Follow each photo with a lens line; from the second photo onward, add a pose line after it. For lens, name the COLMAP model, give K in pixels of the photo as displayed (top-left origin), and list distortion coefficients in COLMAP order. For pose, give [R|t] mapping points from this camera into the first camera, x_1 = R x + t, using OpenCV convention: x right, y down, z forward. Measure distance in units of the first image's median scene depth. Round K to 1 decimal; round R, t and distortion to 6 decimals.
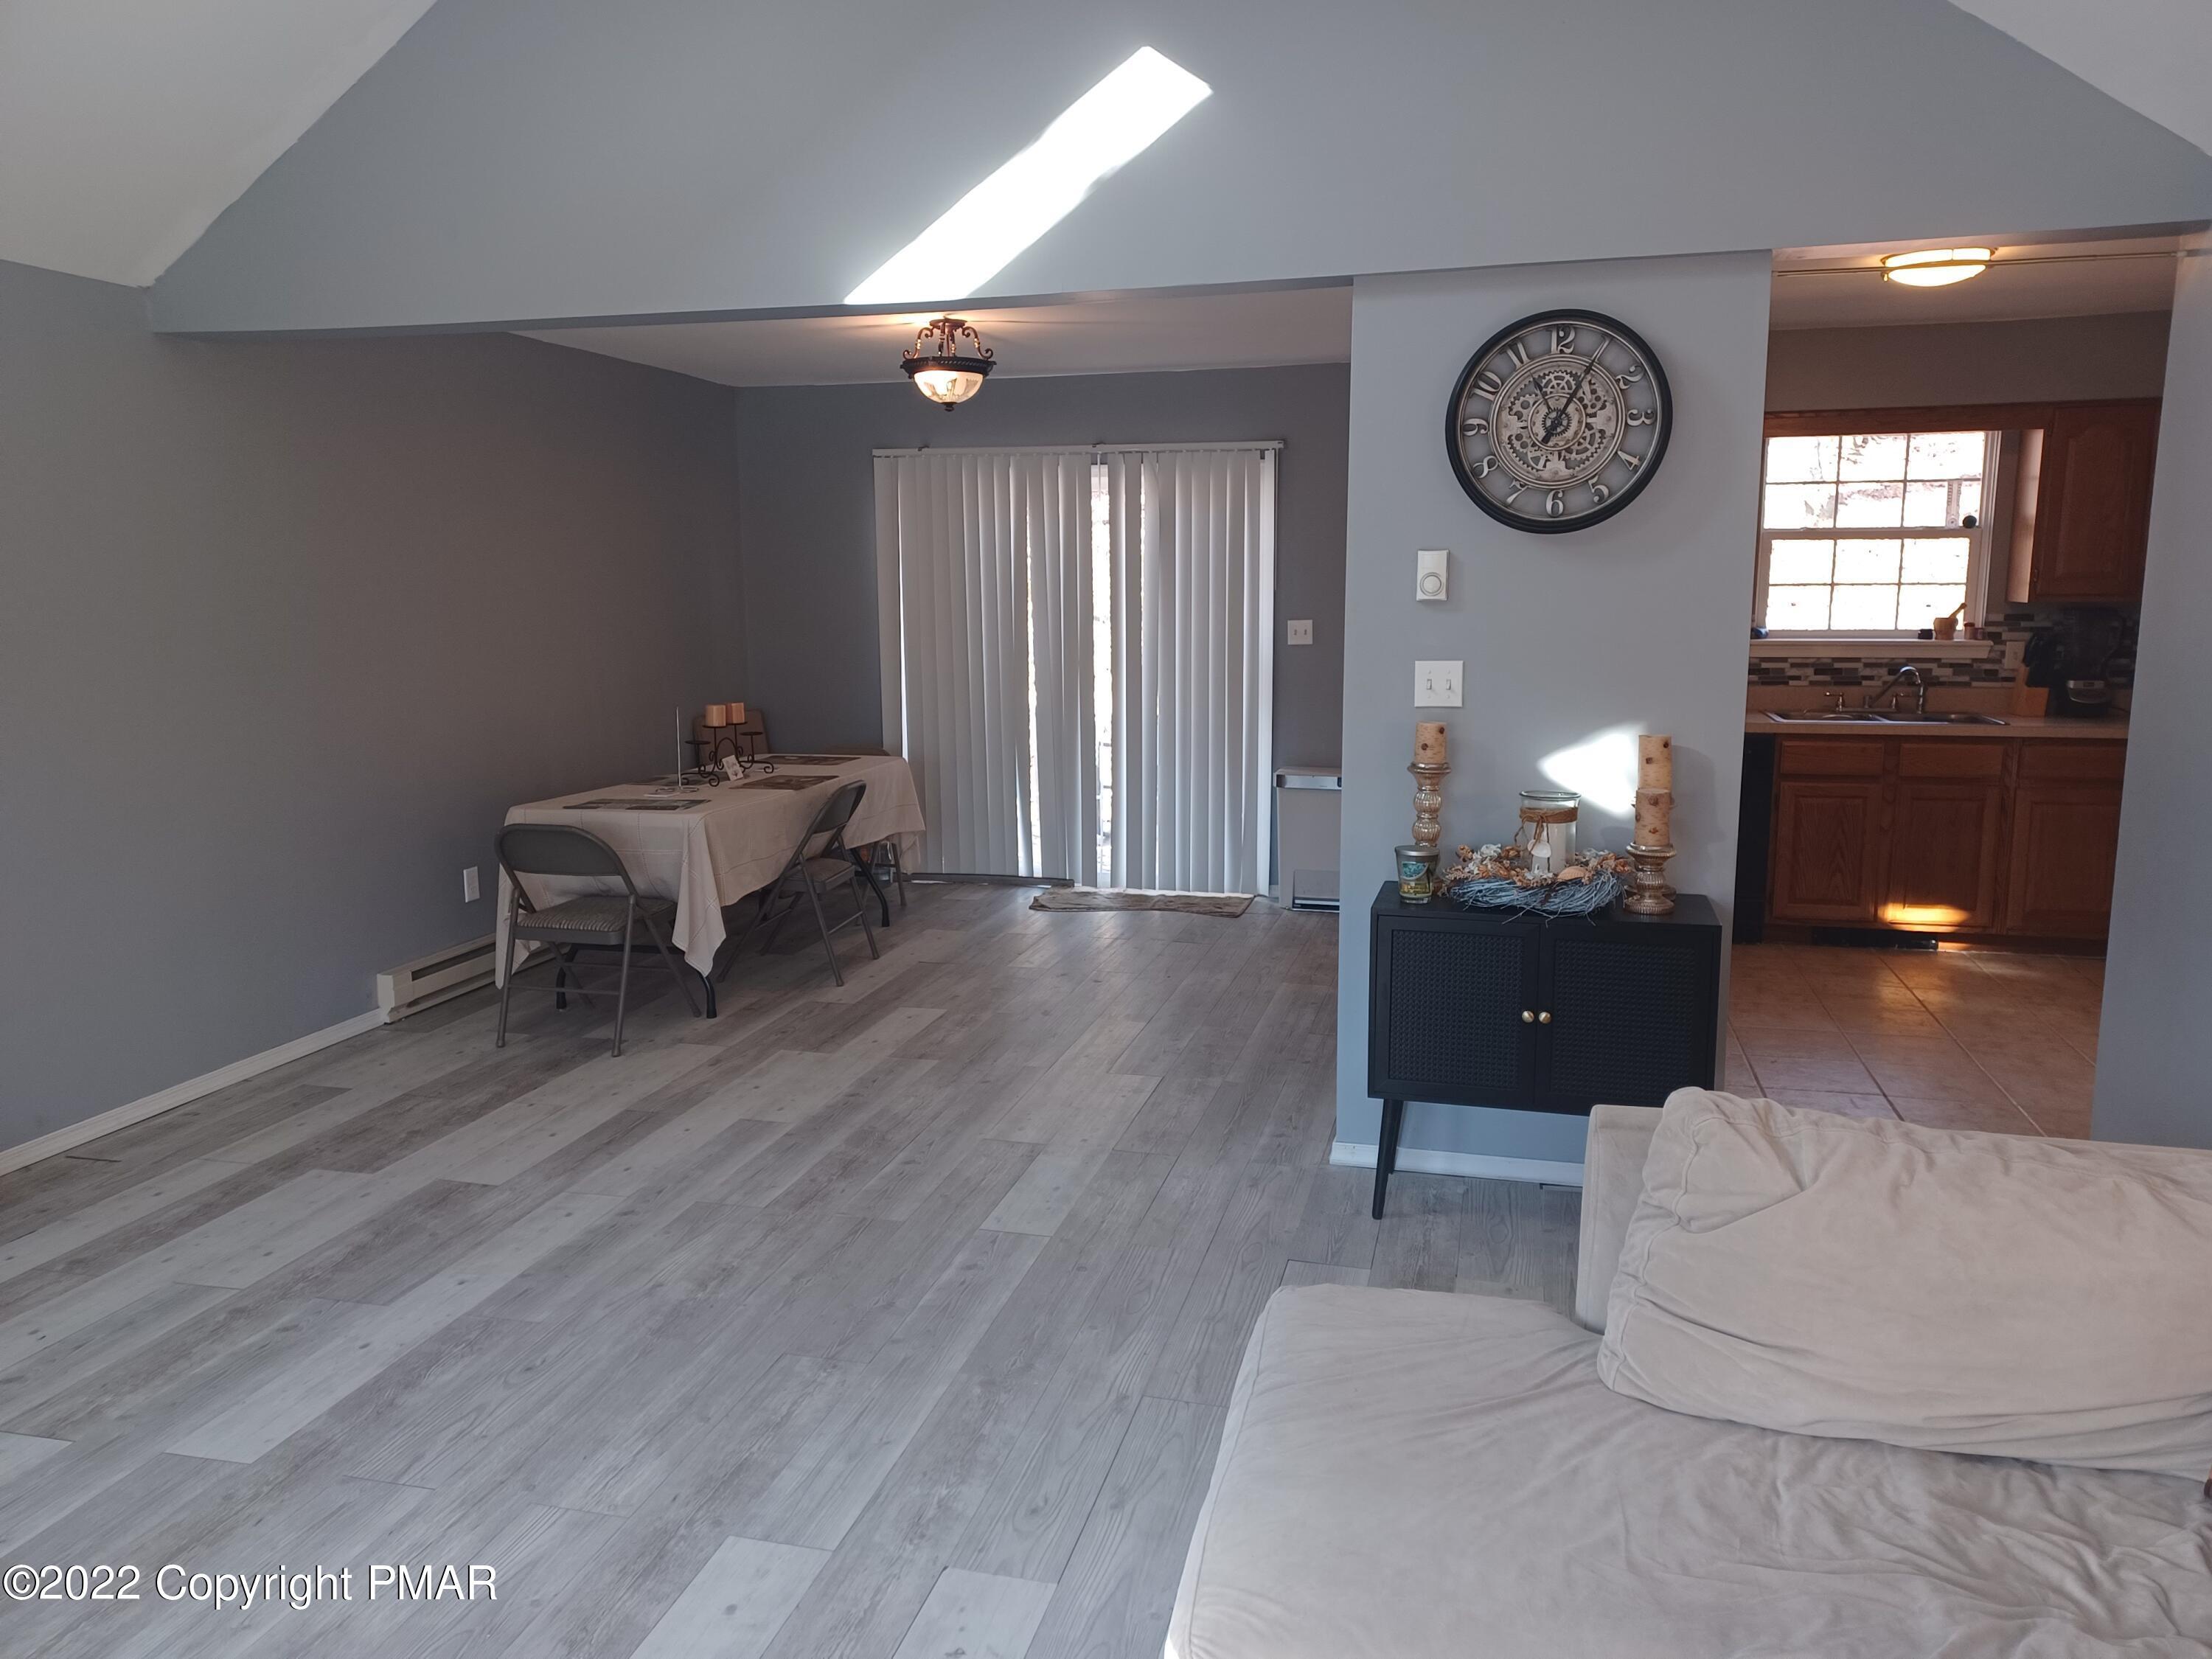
lens RADIAL K [[1596.8, 0, 1100.6], [0, 1596.8, 818.9], [0, 0, 1]] dist [0.059387, -0.041921]
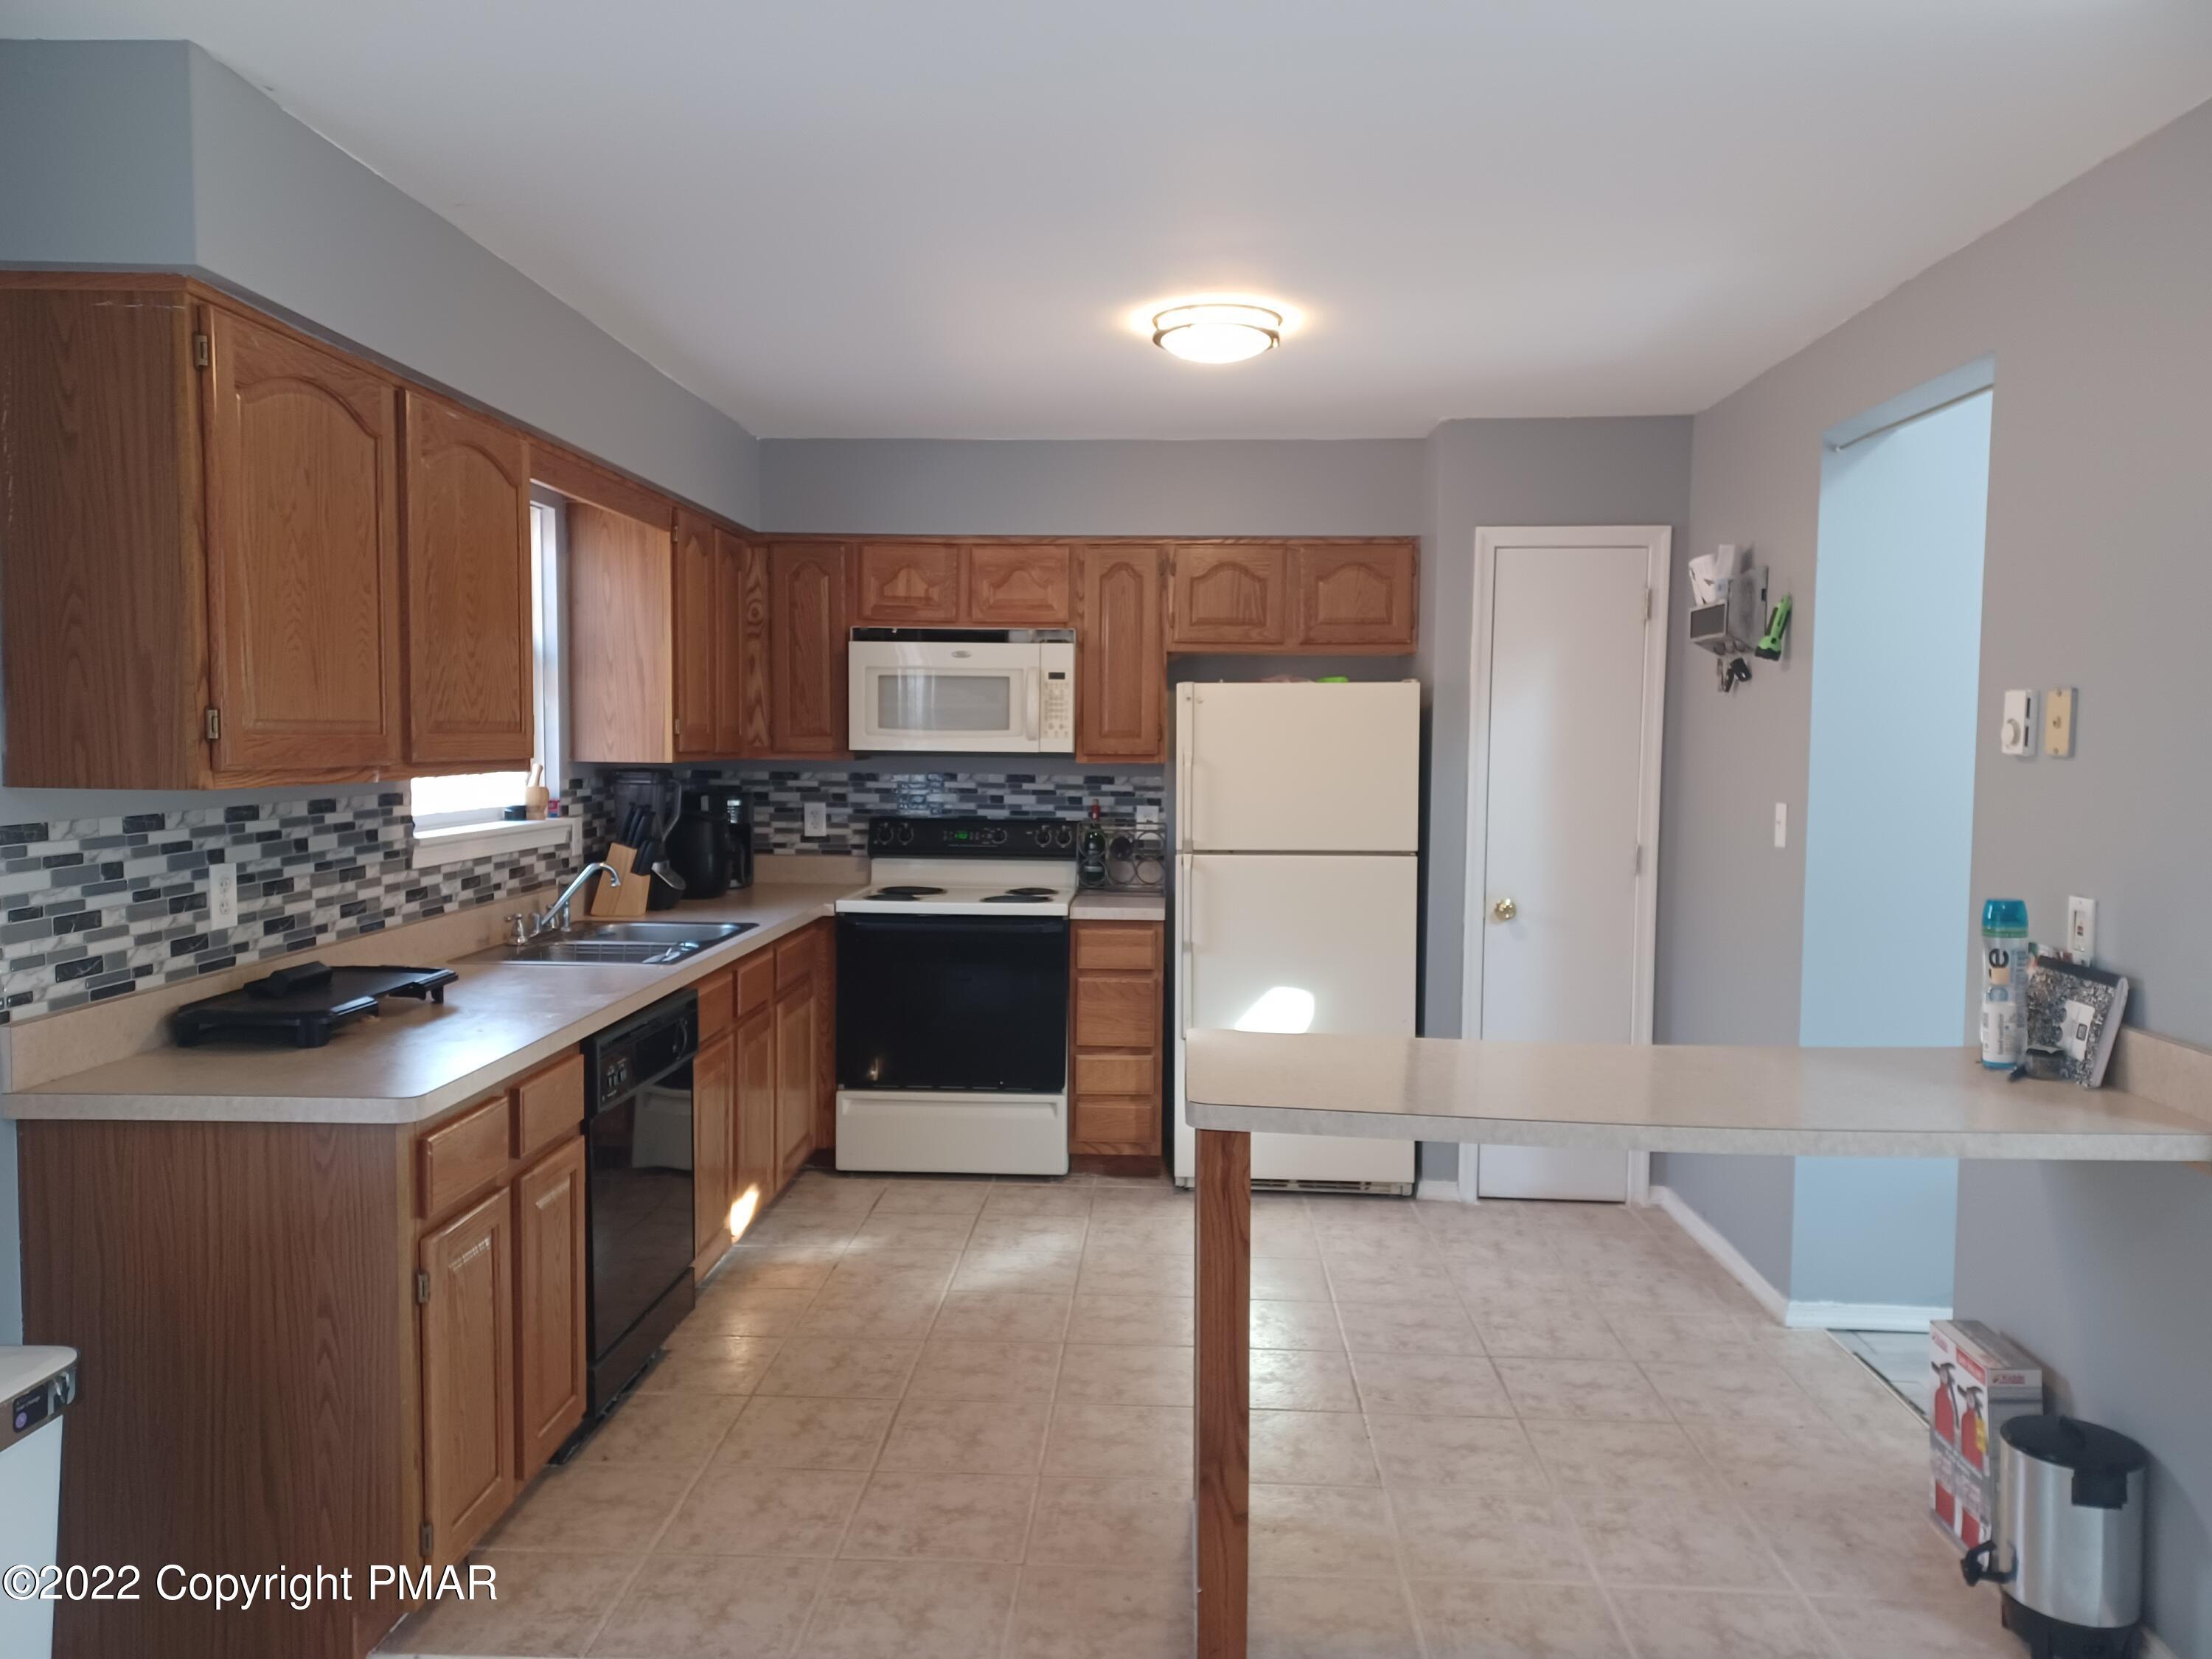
lens RADIAL K [[1596.8, 0, 1099.5], [0, 1596.8, 840.8], [0, 0, 1]] dist [0.059387, -0.041921]
pose [[-0.202705, -0.061876, 0.977283, -0.206382], [0.139210, 0.986045, 0.091305, -0.154317], [-0.969294, 0.154556, -0.191263, 1.068259]]
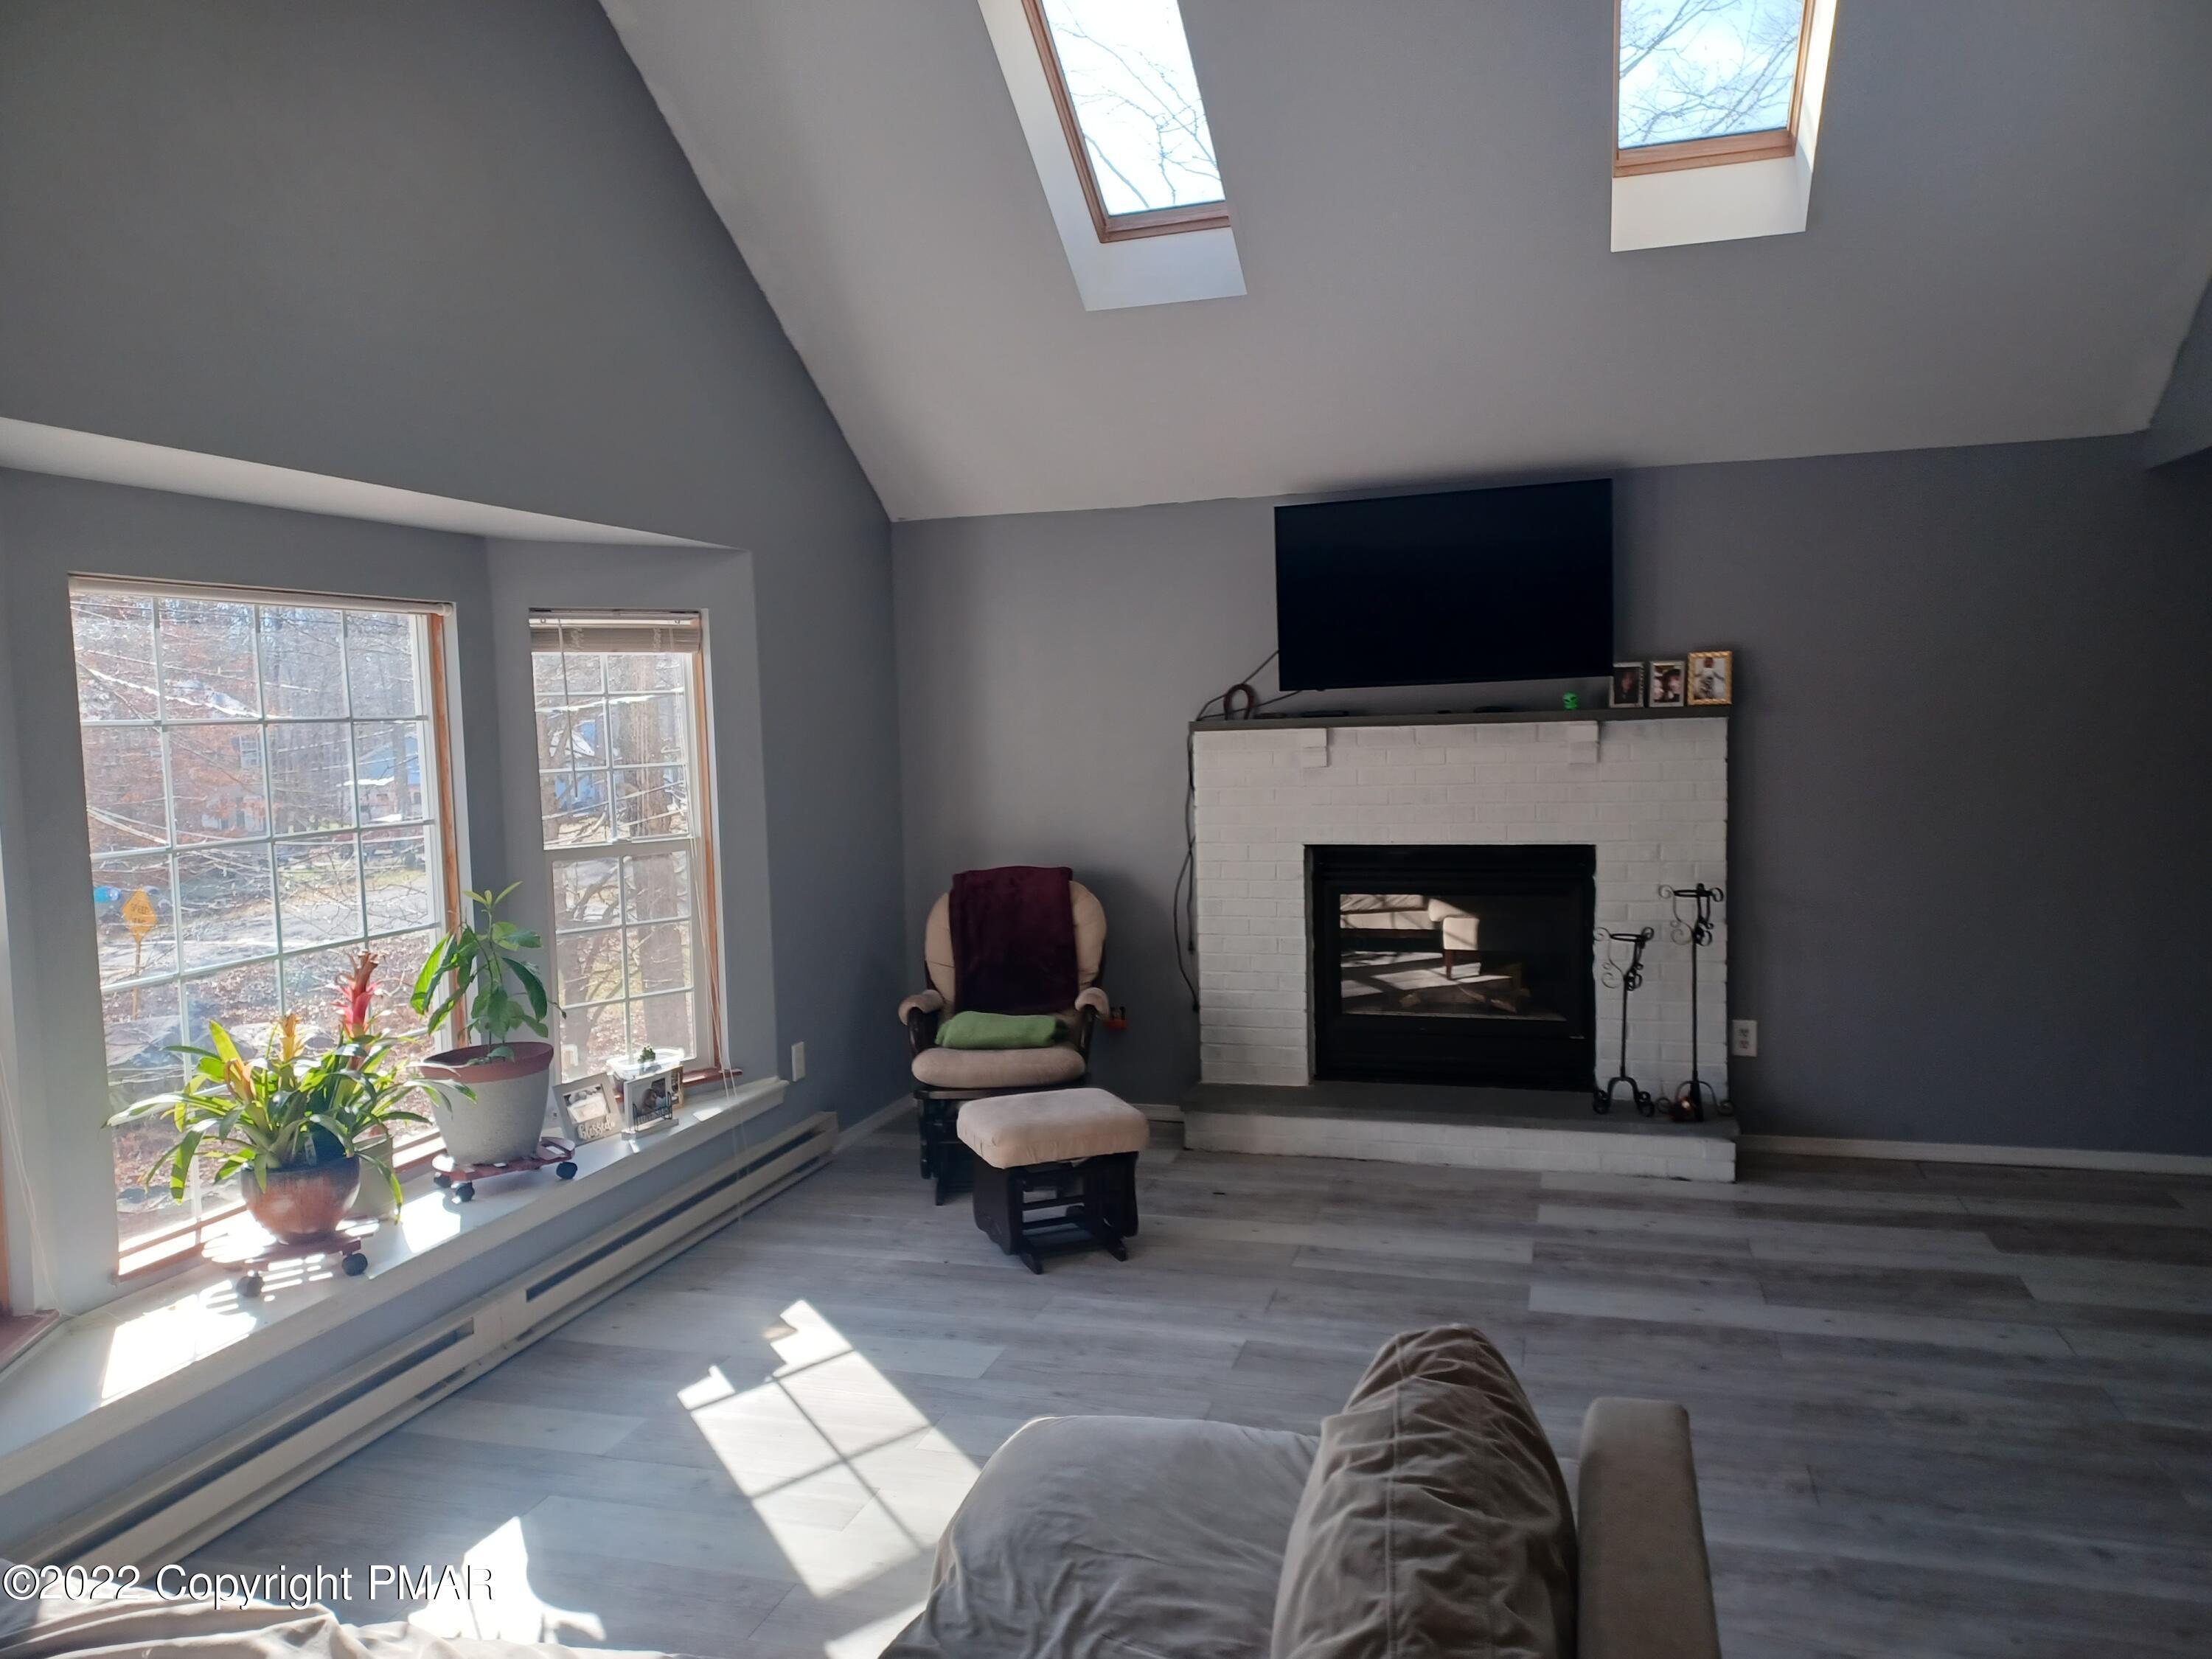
lens RADIAL K [[1596.8, 0, 1083.0], [0, 1596.8, 882.2], [0, 0, 1]] dist [0.059387, -0.041921]
pose [[-0.052274, 0.114623, -0.992033, 0.450174], [-0.118227, 0.985694, 0.120120, -0.057801], [0.991610, 0.123564, -0.037974, 0.296459]]
